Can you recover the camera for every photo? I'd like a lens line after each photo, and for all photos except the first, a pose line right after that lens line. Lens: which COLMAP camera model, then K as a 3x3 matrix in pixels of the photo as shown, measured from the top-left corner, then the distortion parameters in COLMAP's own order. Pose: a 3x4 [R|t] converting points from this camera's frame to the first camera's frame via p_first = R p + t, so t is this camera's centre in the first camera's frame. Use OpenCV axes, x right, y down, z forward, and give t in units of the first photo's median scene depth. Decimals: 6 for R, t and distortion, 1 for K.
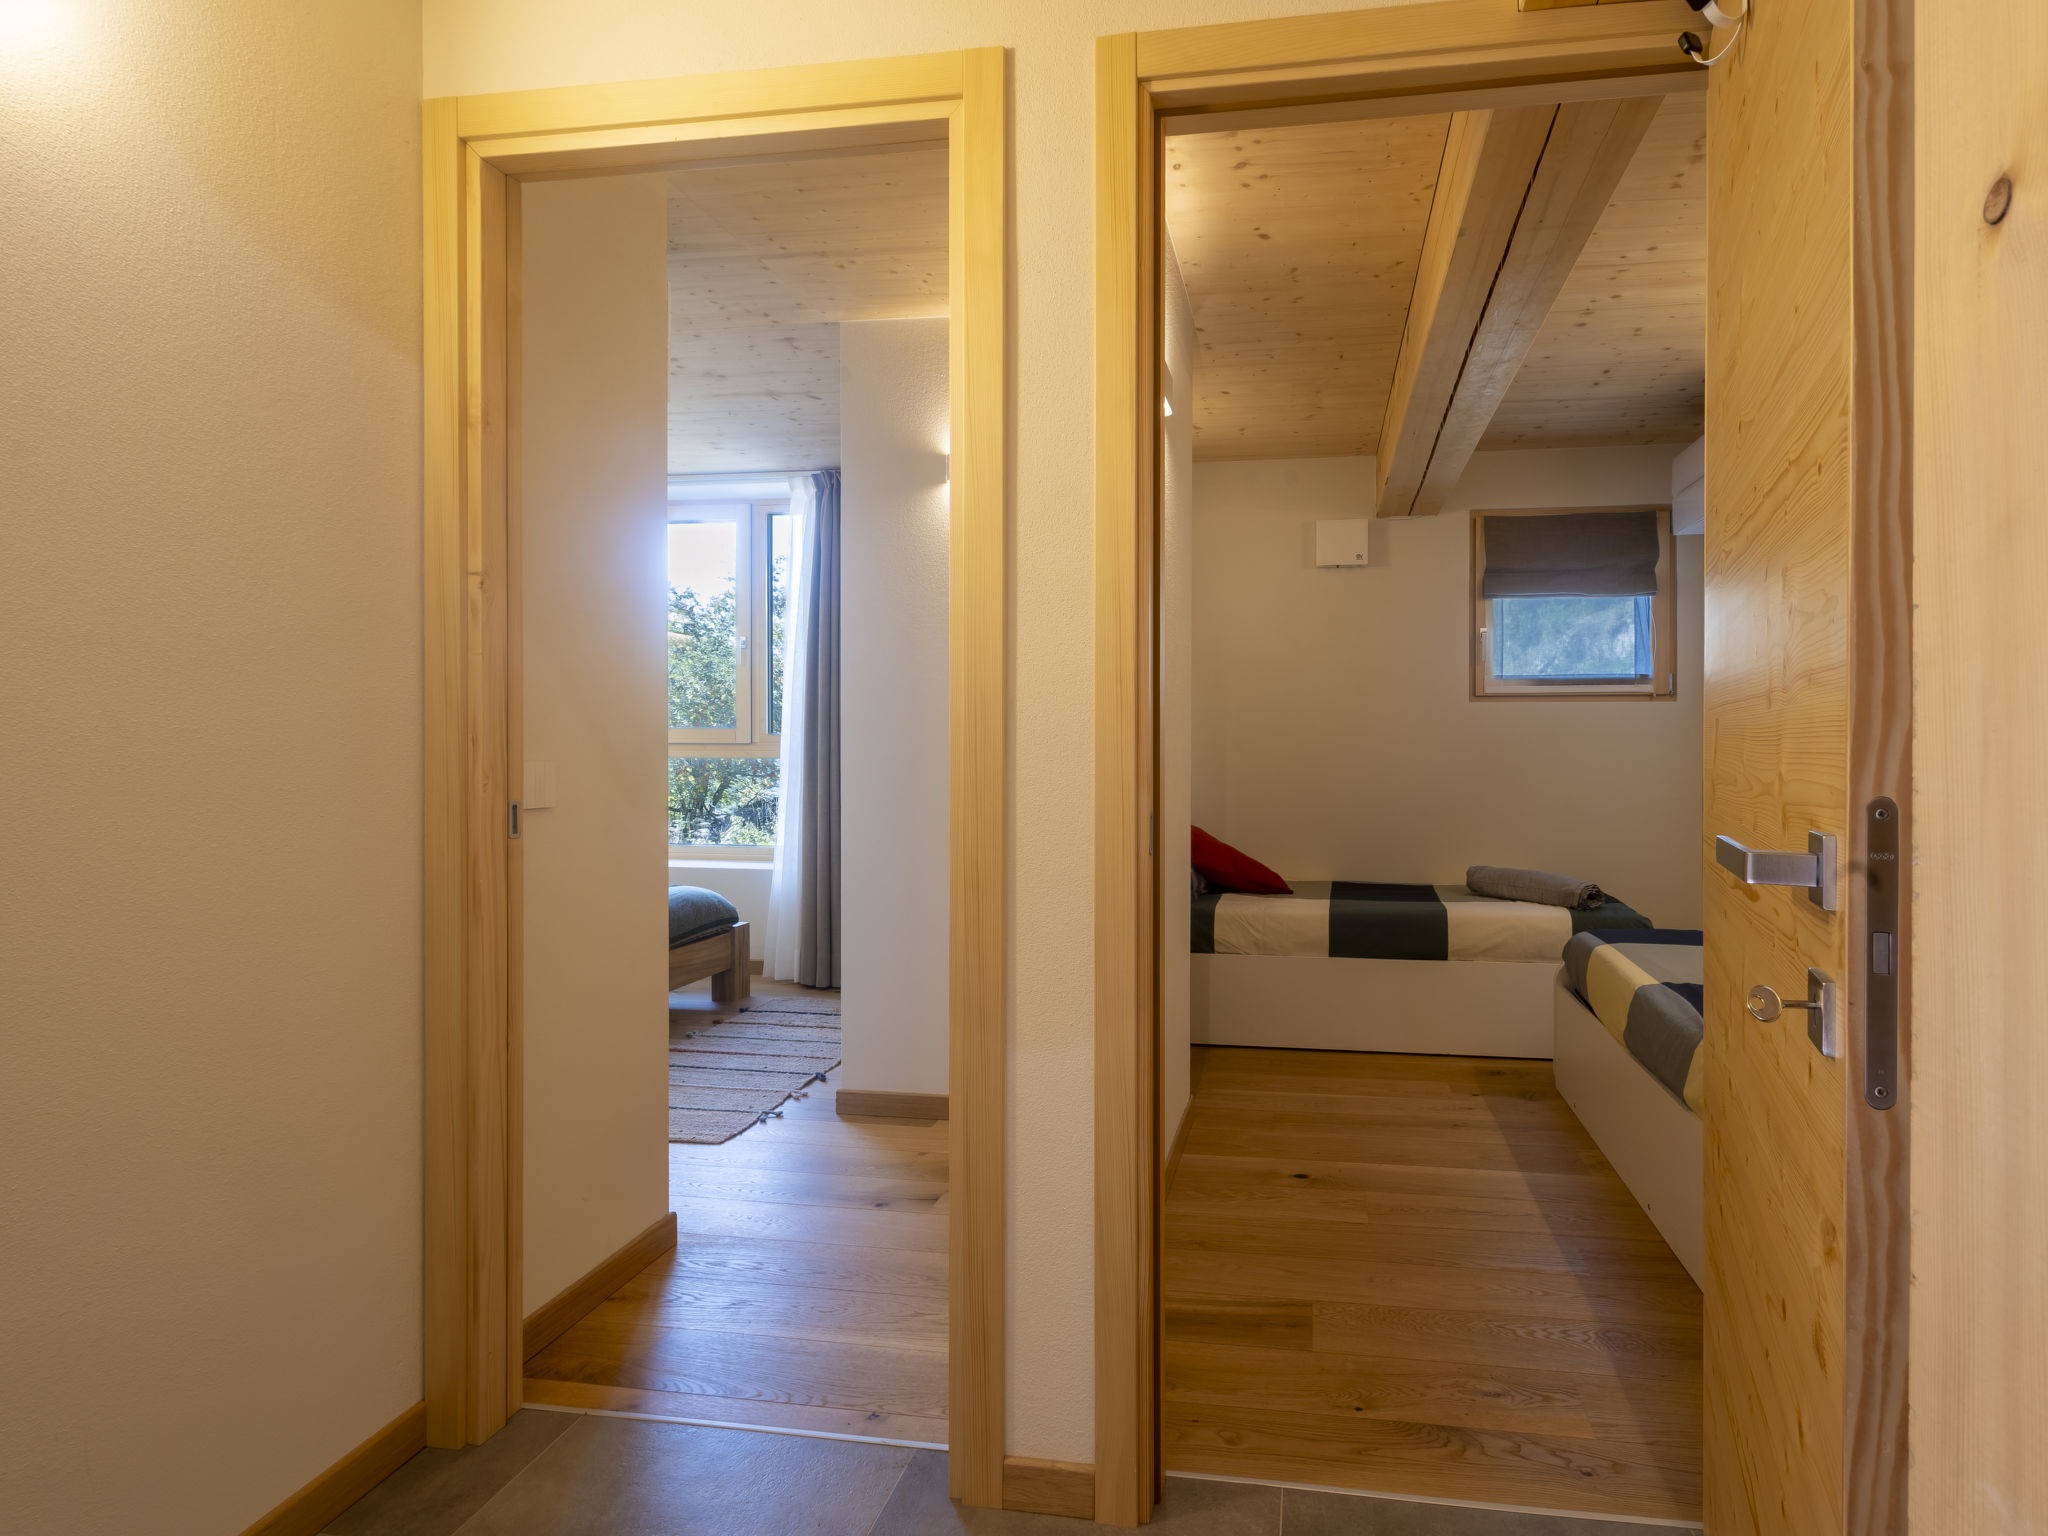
lens RADIAL K [[1055.7, 0, 1174.4], [0, 1055.7, 756.5], [0, 0, 1]] dist [0.004150, 0.000012]
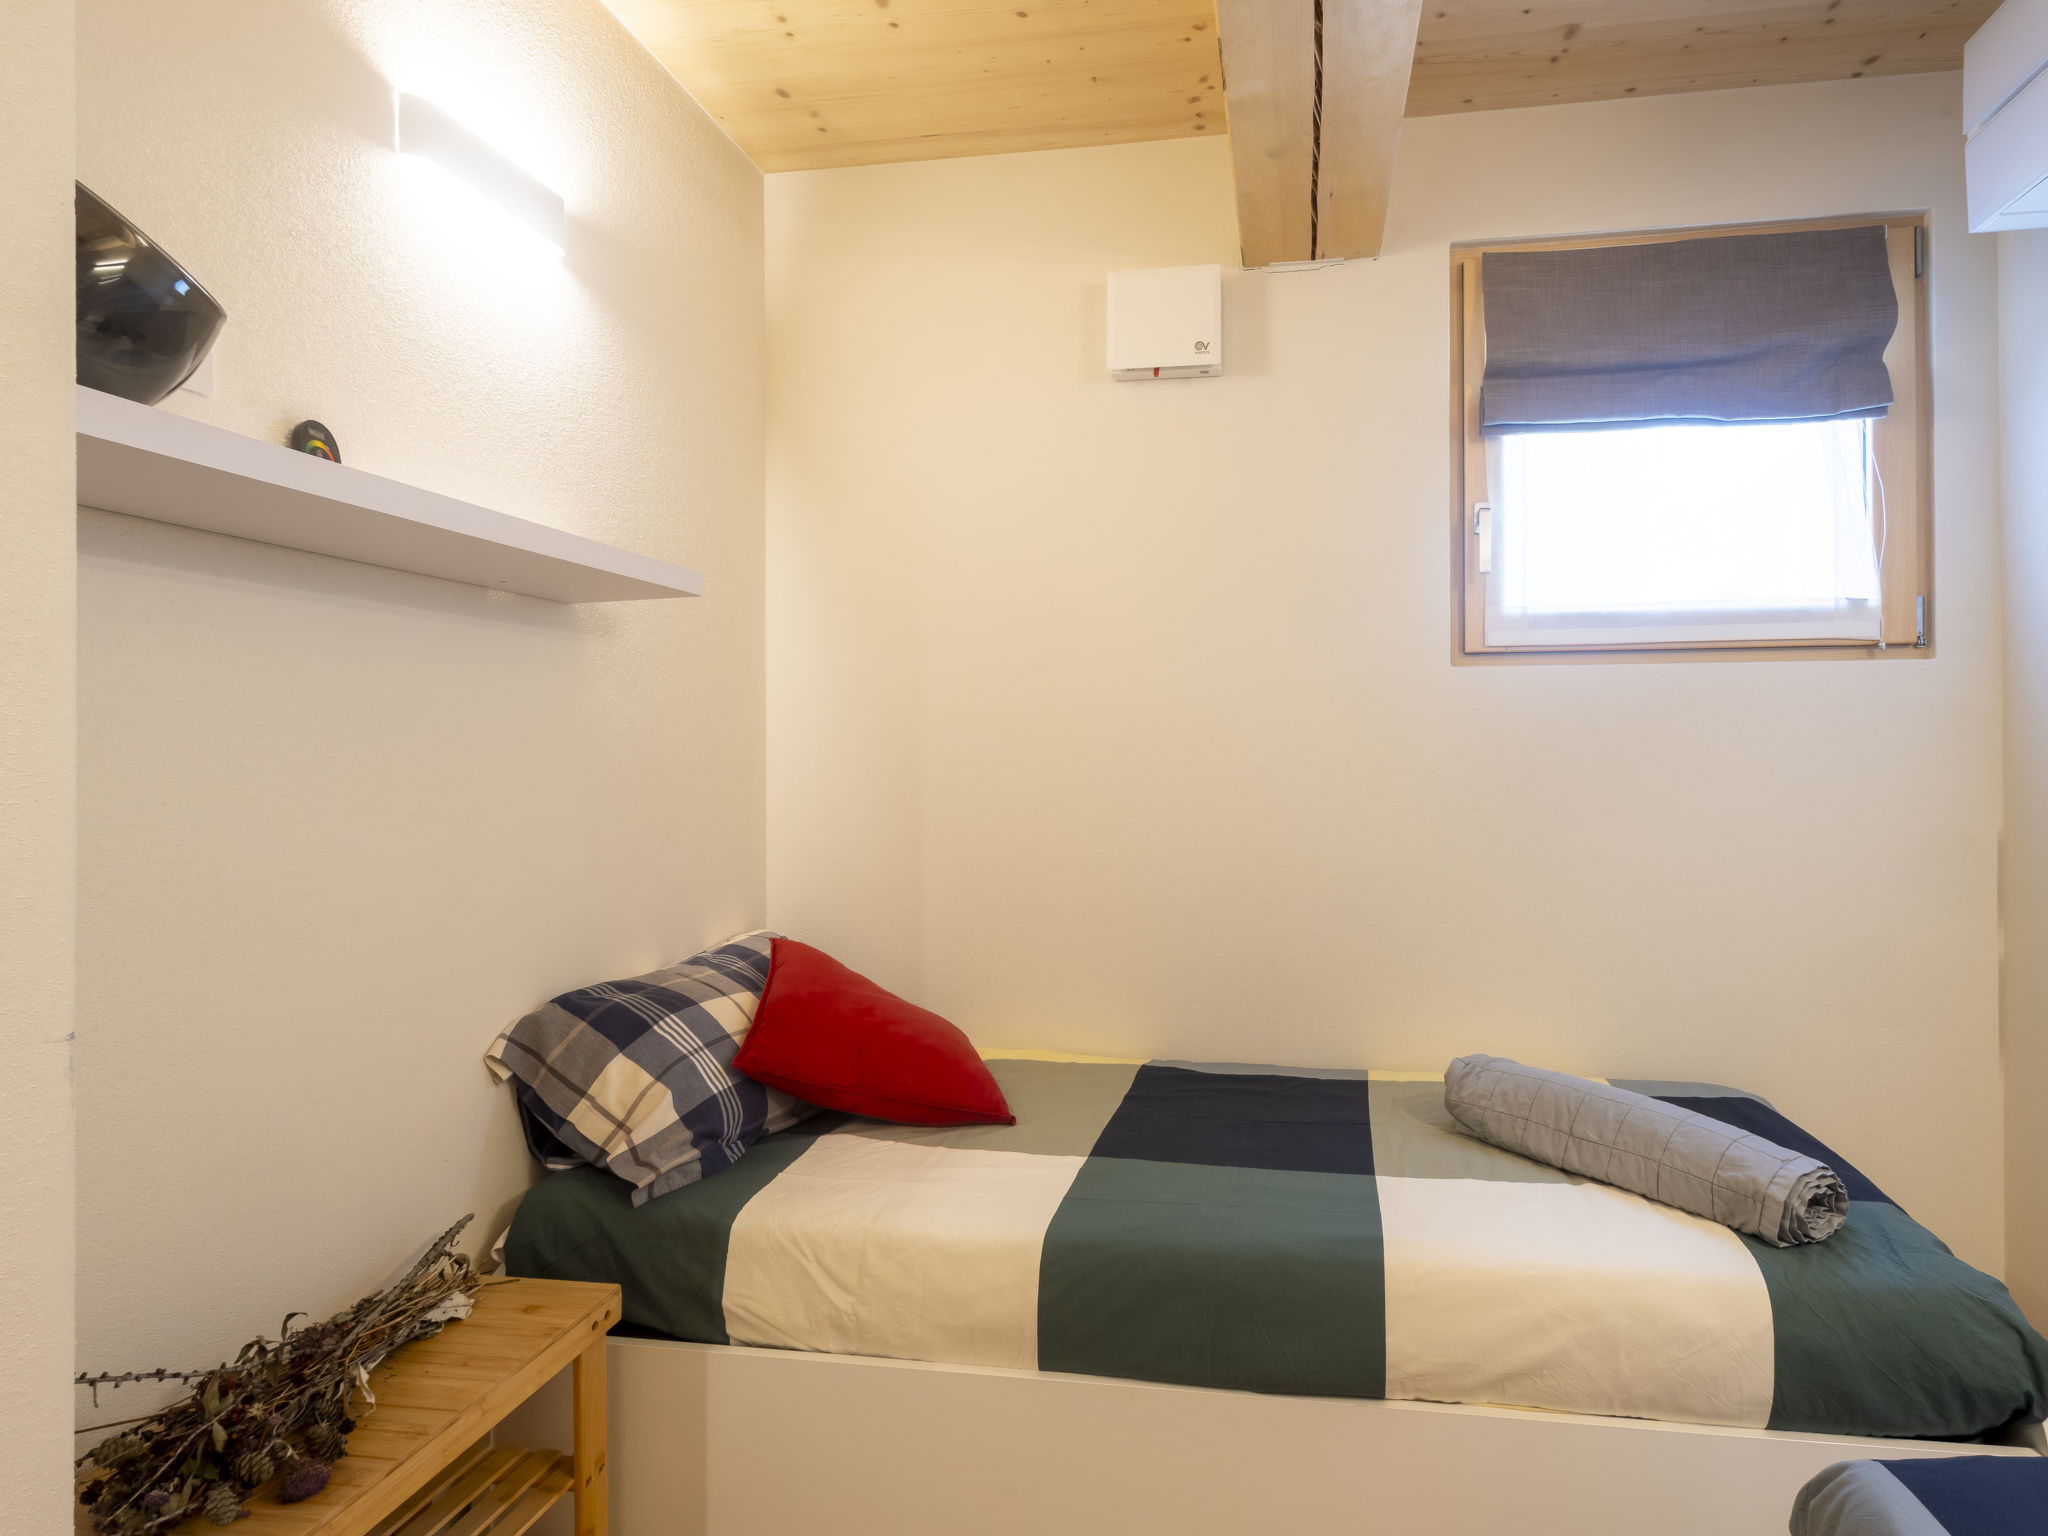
lens RADIAL K [[1503.8, 0, 930.9], [0, 1503.8, 762.2], [0, 0, 1]] dist [0.002679, 0.003254]
pose [[0.997853, -0.004376, -0.065345, 0.141754], [0.003675, 0.999934, -0.010840, -0.005774], [0.065388, 0.010577, 0.997804, 0.492480]]
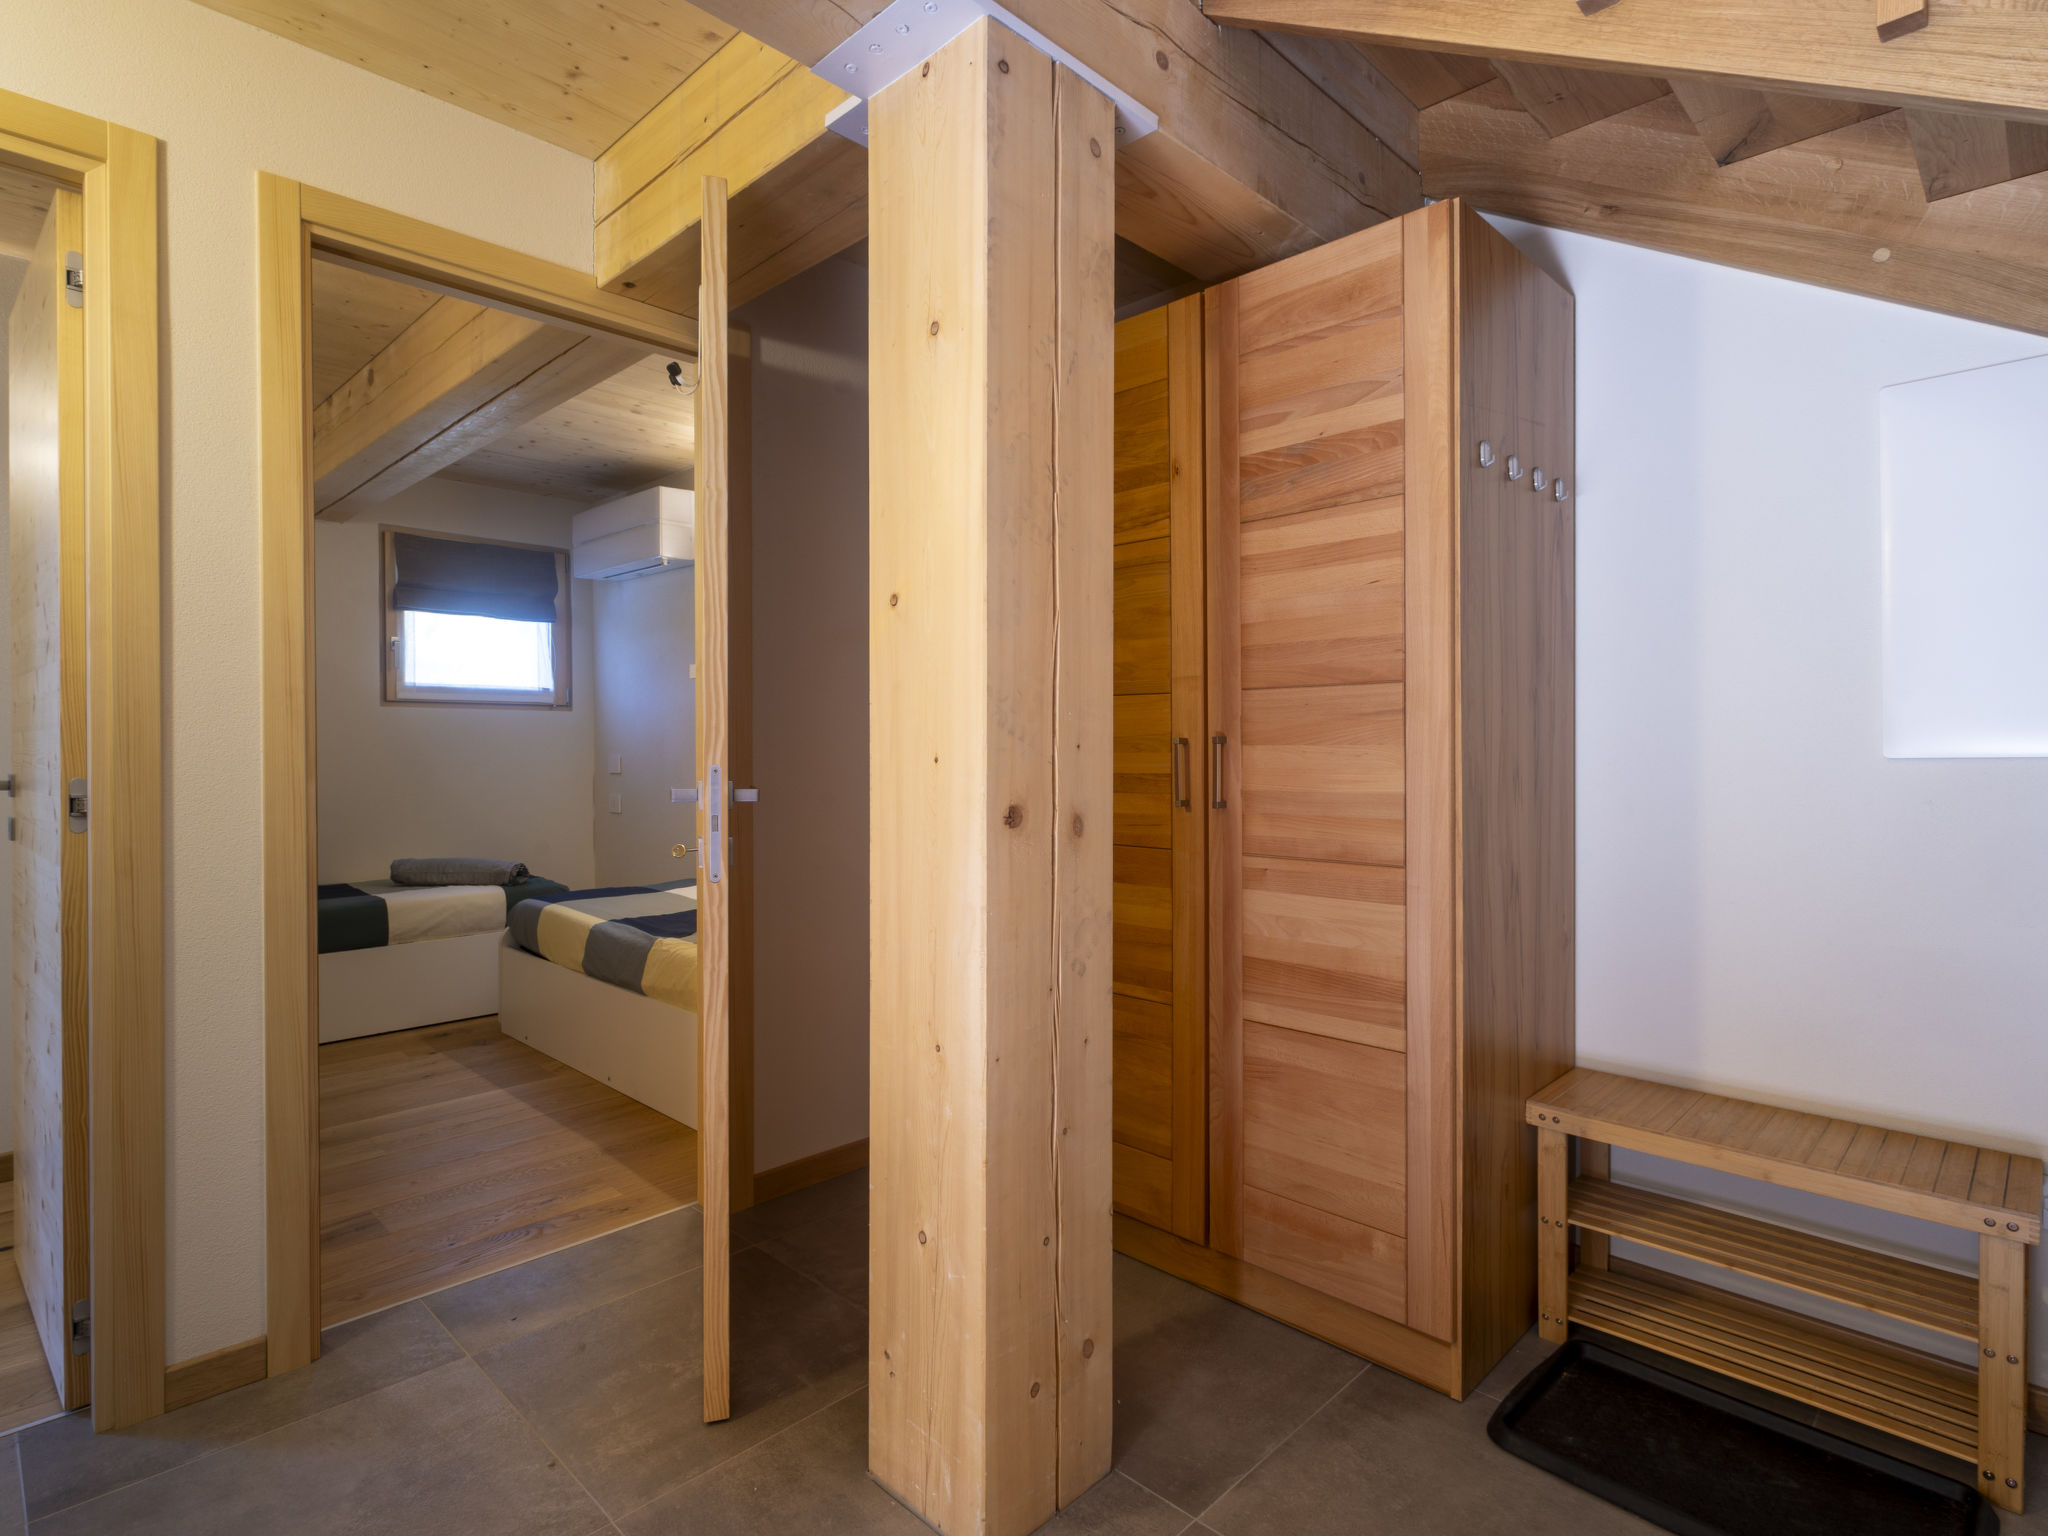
lens RADIAL K [[945.1, 0, 977.7], [0, 945.1, 762.5], [0, 0, 1]] dist [0.000681, -0.000078]
pose [[0.637495, -0.012498, 0.770353, -0.098093], [0.008637, 0.999922, 0.009075, 0.001490], [-0.770406, 0.000868, 0.637553, -0.084729]]
